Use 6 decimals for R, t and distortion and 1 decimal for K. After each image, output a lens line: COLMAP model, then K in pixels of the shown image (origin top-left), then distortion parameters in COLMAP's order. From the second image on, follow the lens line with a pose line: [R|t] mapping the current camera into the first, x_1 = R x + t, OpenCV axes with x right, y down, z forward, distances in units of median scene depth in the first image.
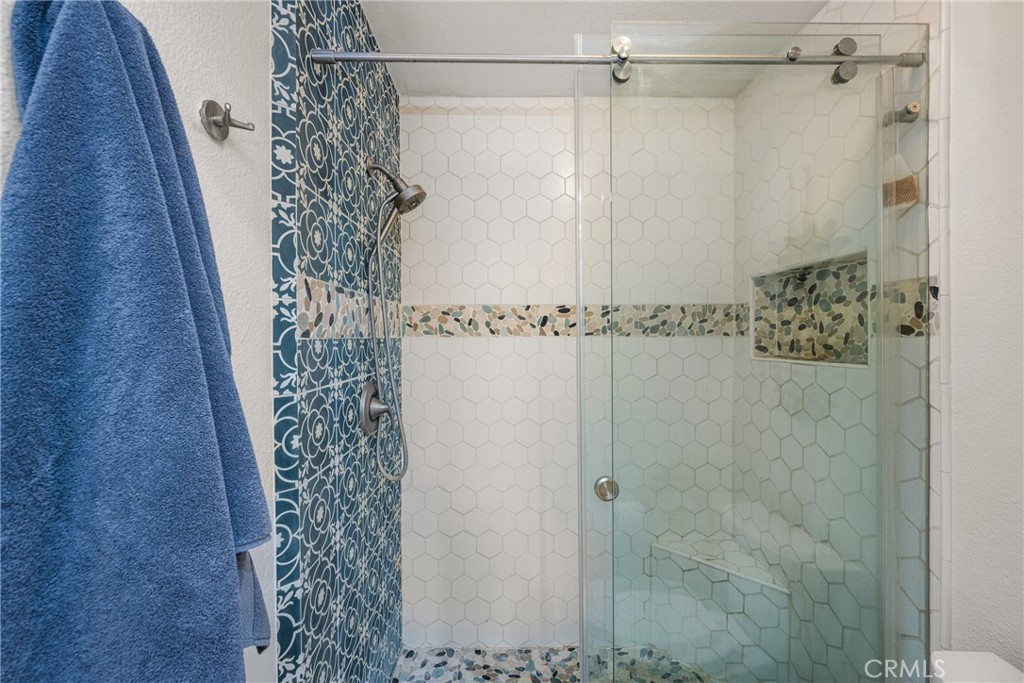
lens RADIAL K [[411.3, 0, 506.8], [0, 411.3, 339.1], [0, 0, 1]] dist [0.000152, 0.000062]
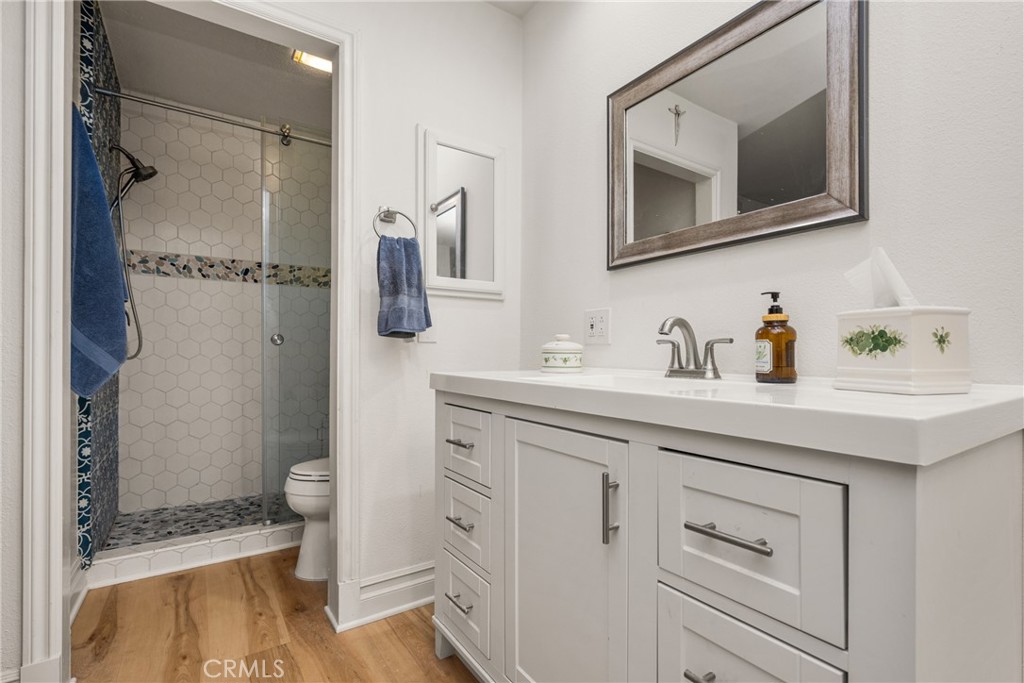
lens RADIAL K [[471.4, 0, 508.1], [0, 471.4, 348.2], [0, 0, 1]] dist [-0.001712, 0.000120]
pose [[0.835207, 0.008653, 0.549868, -0.049574], [-0.004371, 0.999949, -0.009096, 0.238478], [-0.549919, 0.005194, 0.835202, -0.902847]]
